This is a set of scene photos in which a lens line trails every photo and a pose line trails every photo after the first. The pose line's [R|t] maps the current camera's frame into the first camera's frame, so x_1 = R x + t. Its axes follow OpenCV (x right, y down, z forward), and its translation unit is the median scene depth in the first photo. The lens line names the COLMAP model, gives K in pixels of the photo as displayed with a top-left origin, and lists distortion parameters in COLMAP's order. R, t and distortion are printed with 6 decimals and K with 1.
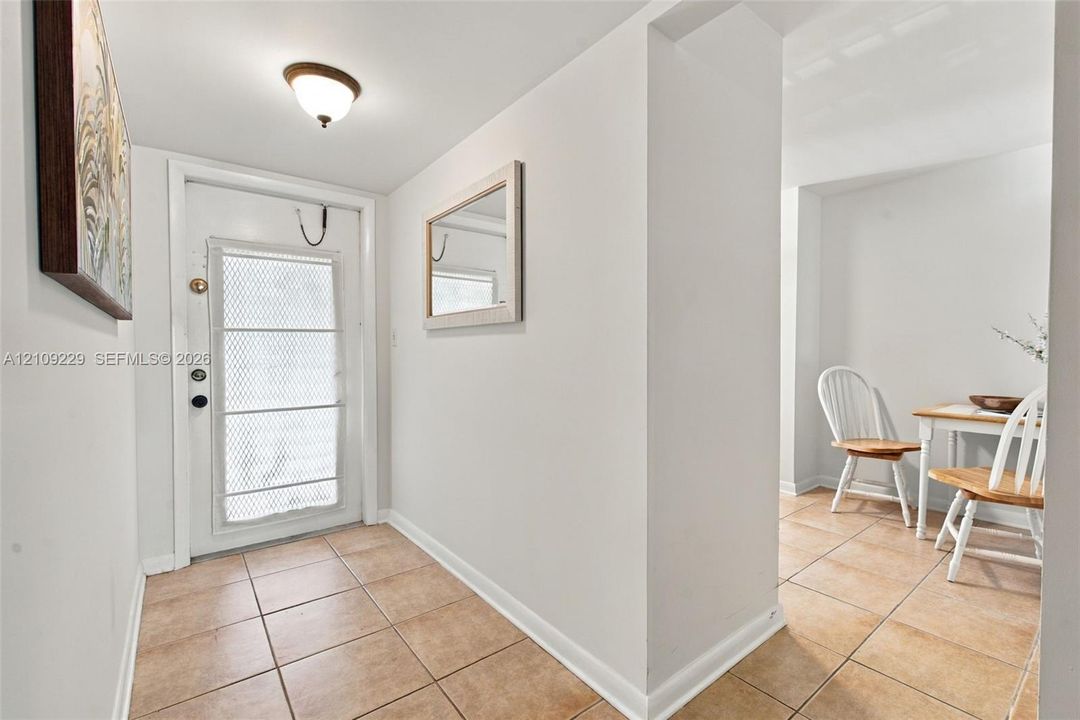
lens RADIAL K [[466.7, 0, 540.8], [0, 466.7, 361.1], [0, 0, 1]] dist [-0.005291, -0.000562]
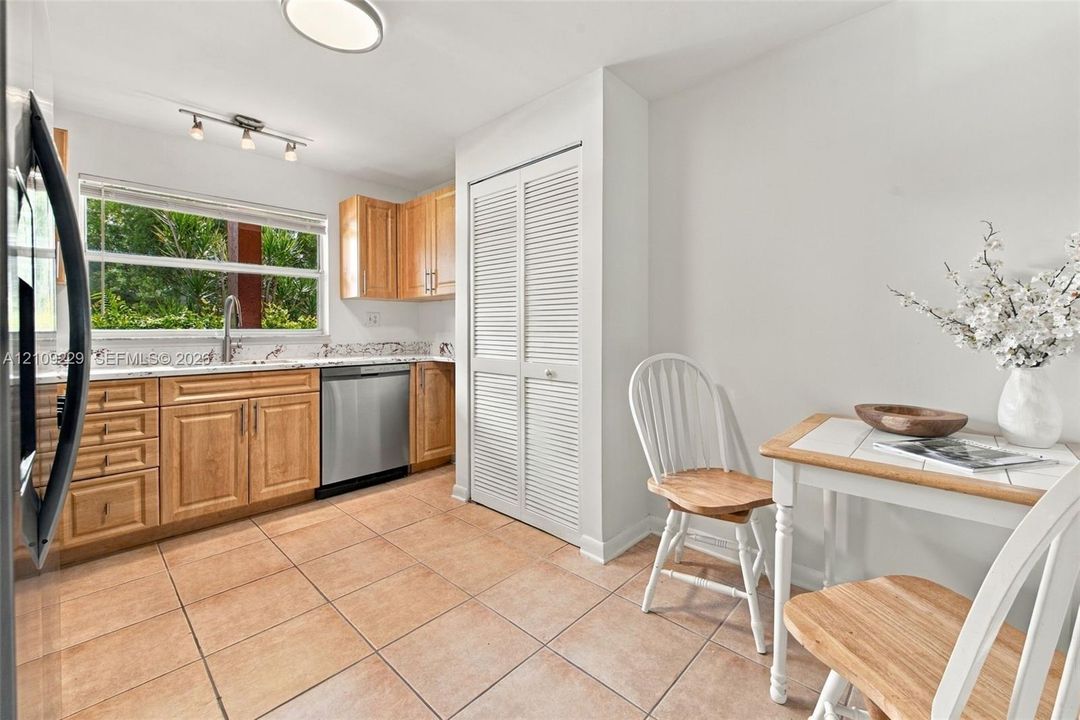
lens RADIAL K [[437.4, 0, 542.1], [0, 437.4, 331.4], [0, 0, 1]] dist [0.003559, 0.000079]
pose [[0.989369, -0.006723, 0.145269, 0.416224], [0.008612, 0.999886, -0.012374, -0.012901], [-0.145170, 0.013494, 0.989315, 0.468270]]
